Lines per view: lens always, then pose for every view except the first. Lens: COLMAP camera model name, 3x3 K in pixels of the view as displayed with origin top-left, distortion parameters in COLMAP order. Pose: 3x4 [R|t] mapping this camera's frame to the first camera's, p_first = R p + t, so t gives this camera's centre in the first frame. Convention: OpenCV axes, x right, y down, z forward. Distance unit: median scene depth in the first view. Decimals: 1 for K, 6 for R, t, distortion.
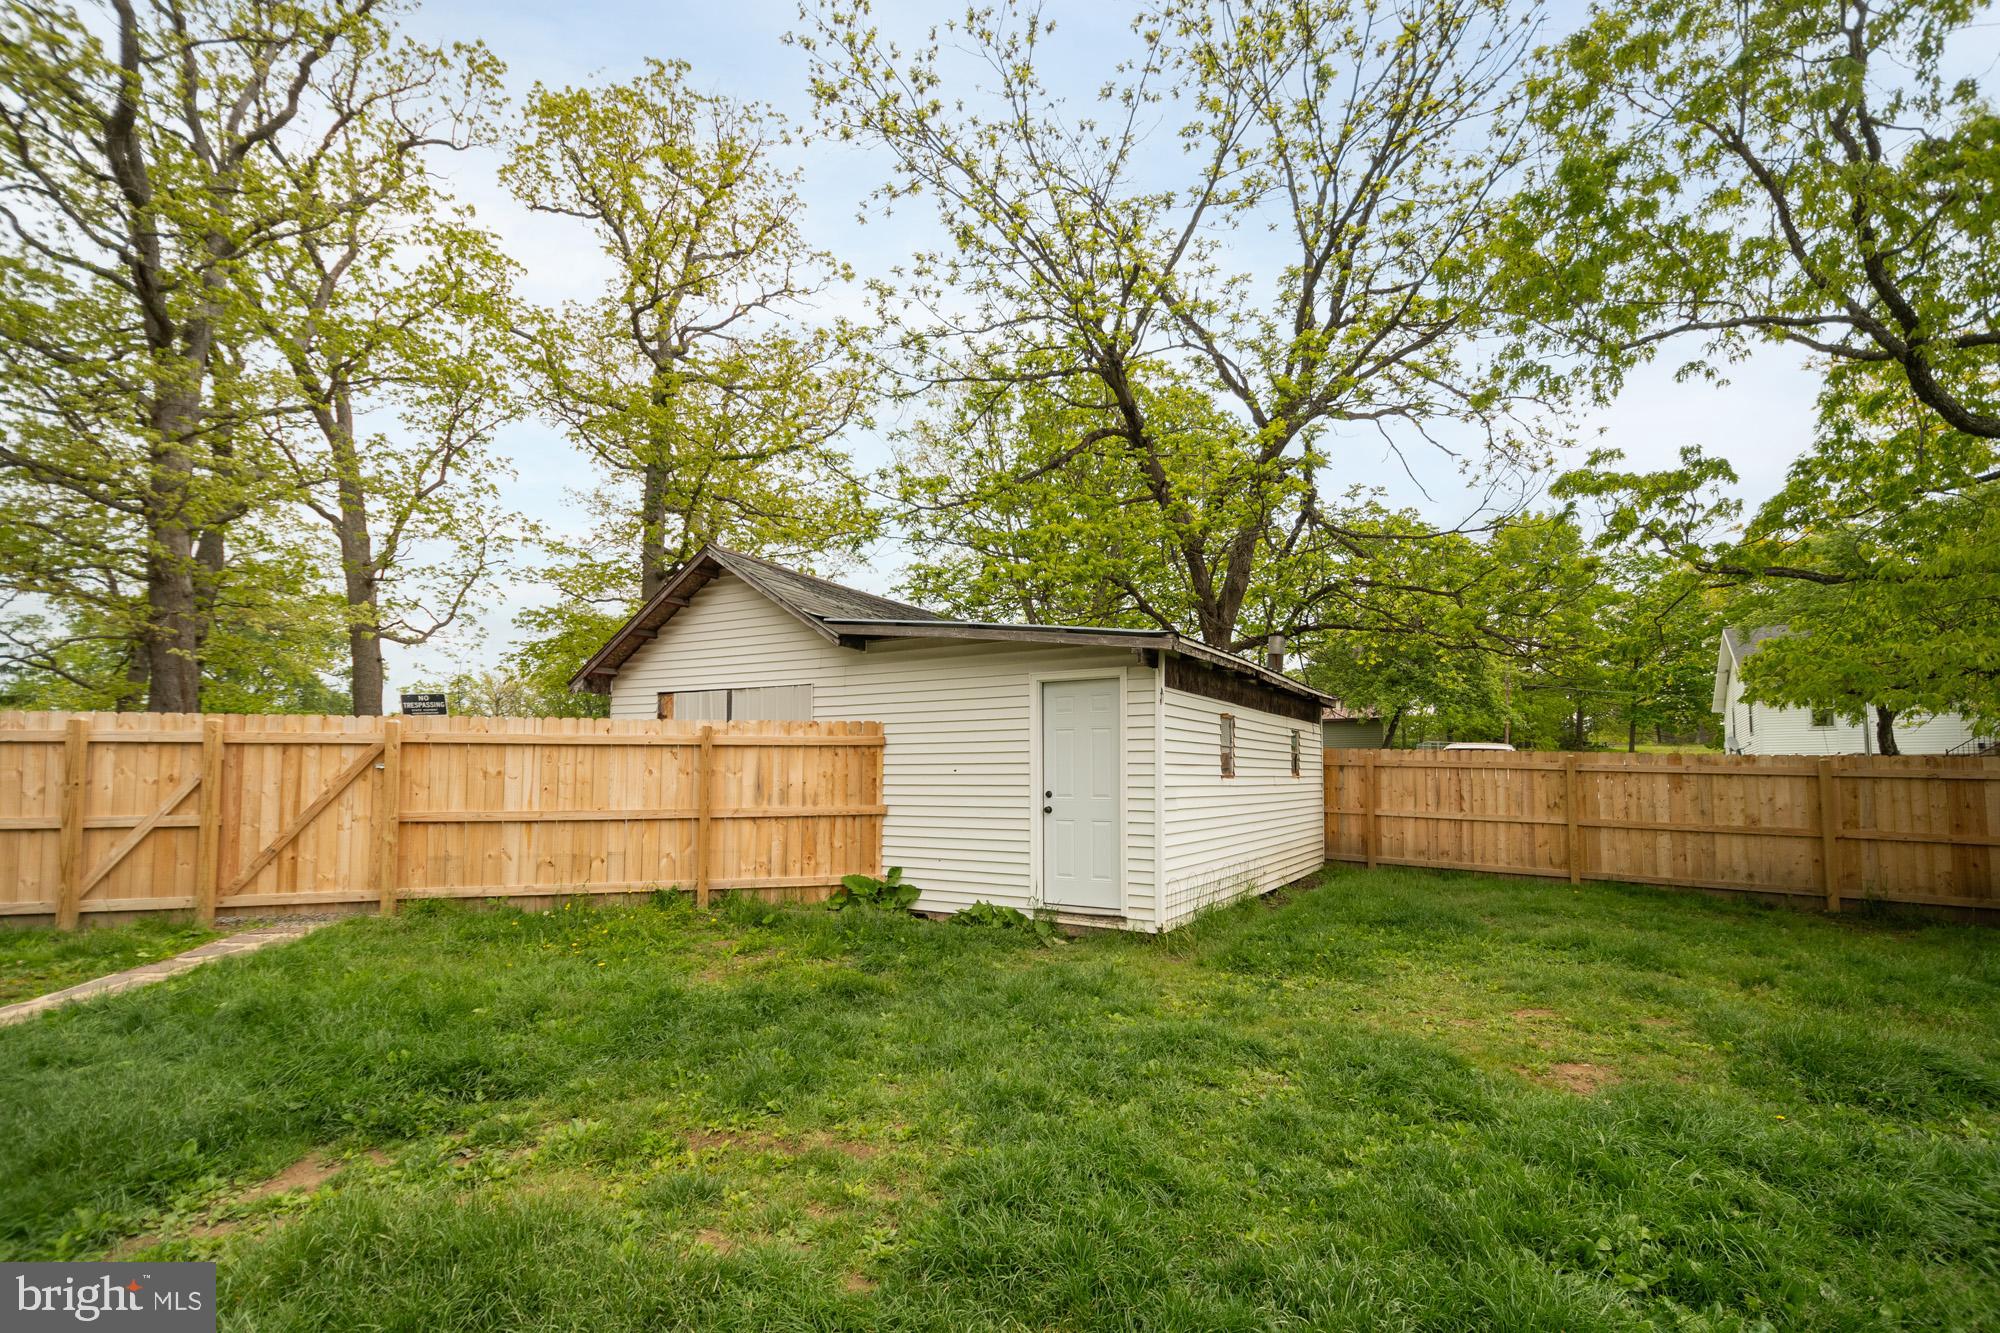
lens RADIAL K [[921.4, 0, 998.8], [0, 921.4, 751.0], [0, 0, 1]] dist [0.016163, -0.008529]
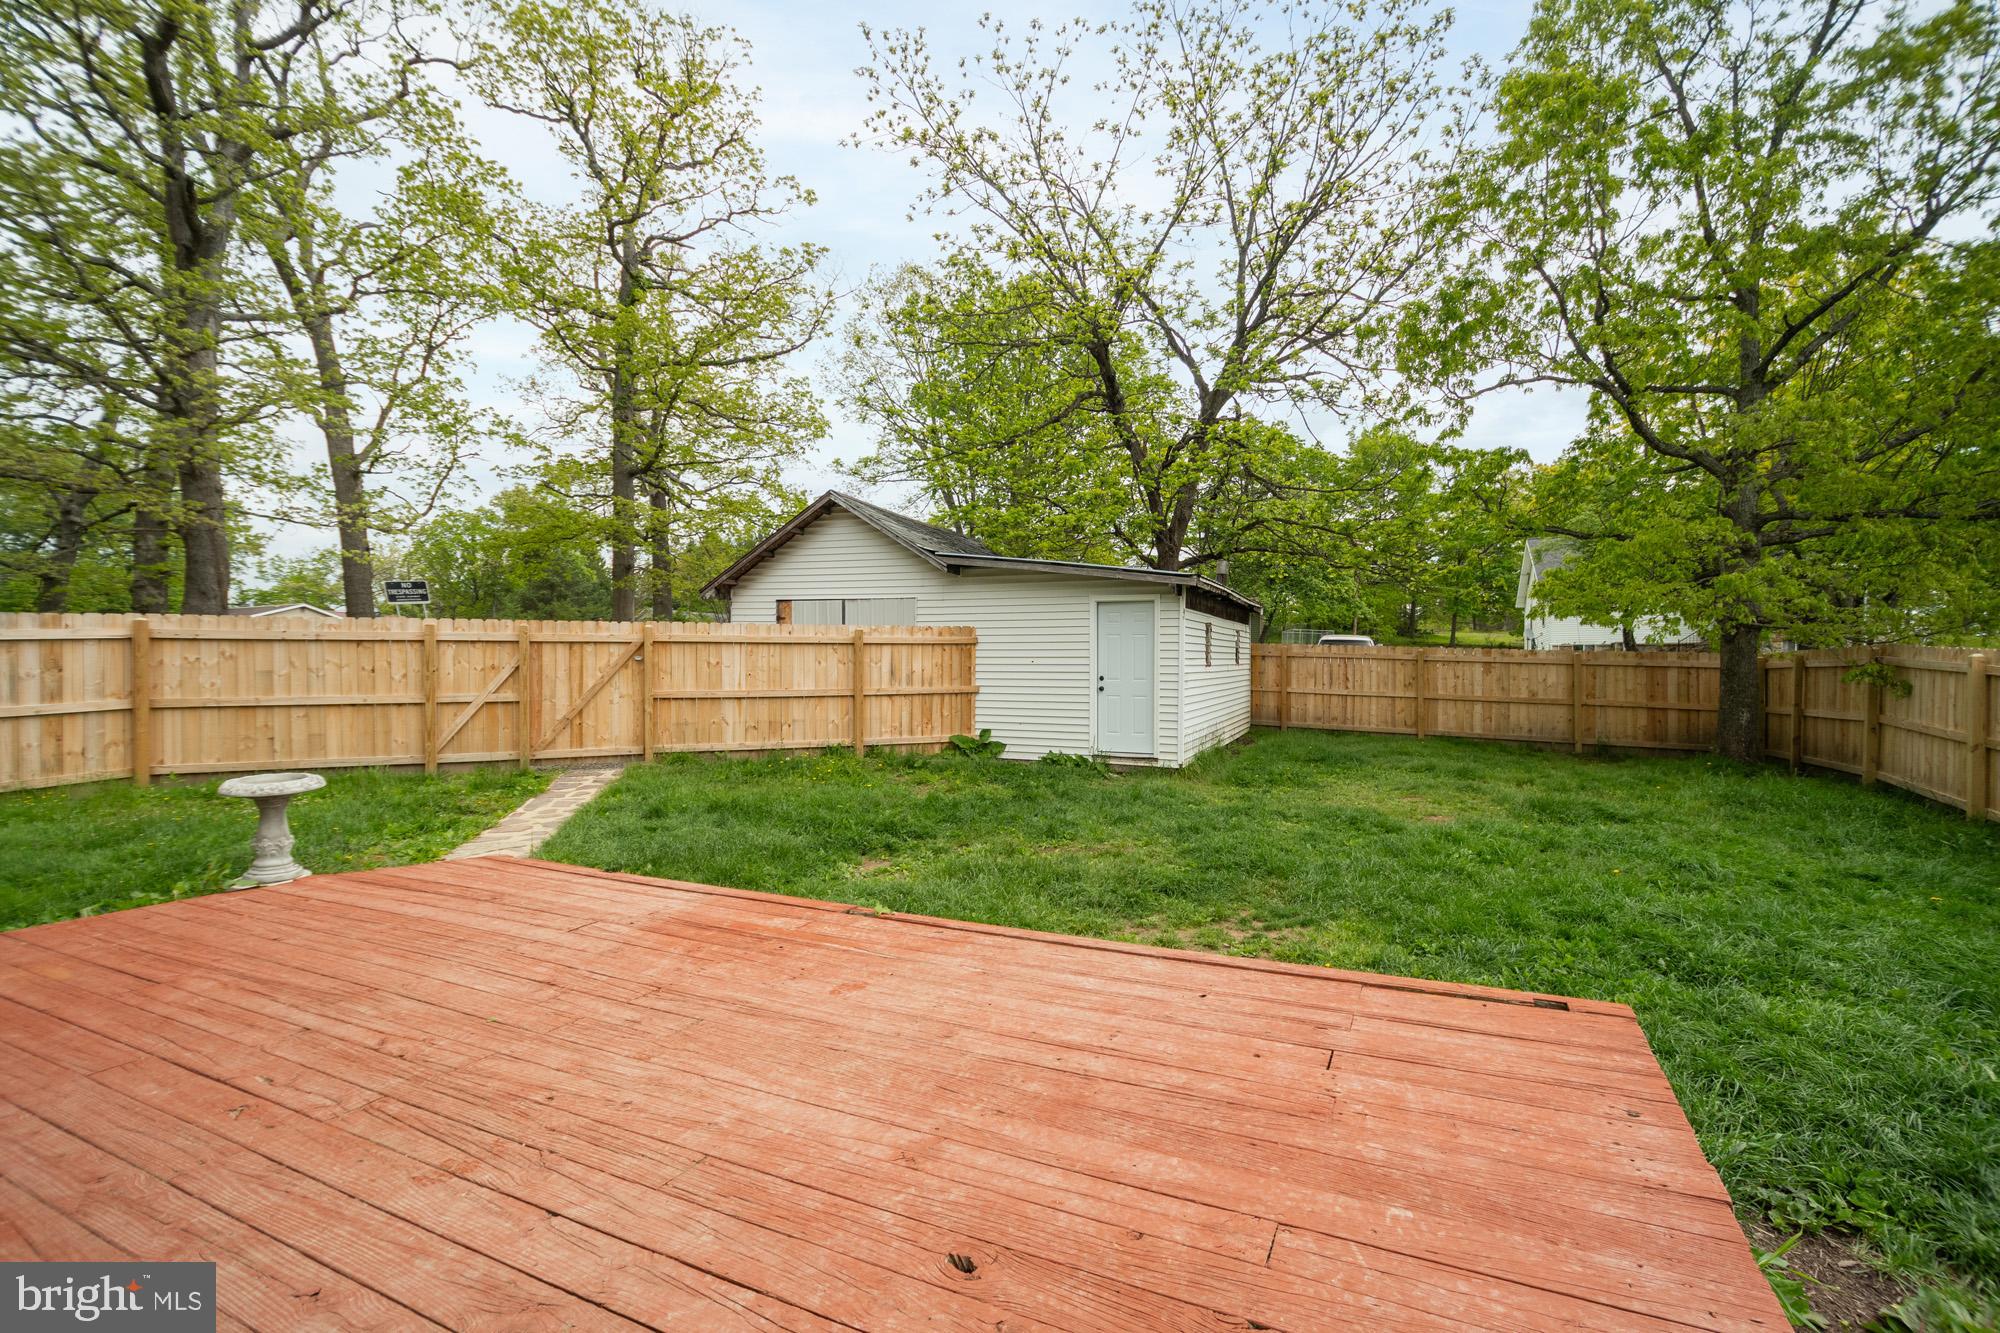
lens RADIAL K [[883.6, 0, 1014.7], [0, 883.6, 689.4], [0, 0, 1]] dist [0.010181, -0.001128]
pose [[0.989930, -0.003066, 0.141528, -0.204975], [-0.005949, 0.997981, 0.063234, -0.017315], [-0.141436, -0.063440, 0.987913, -0.277207]]
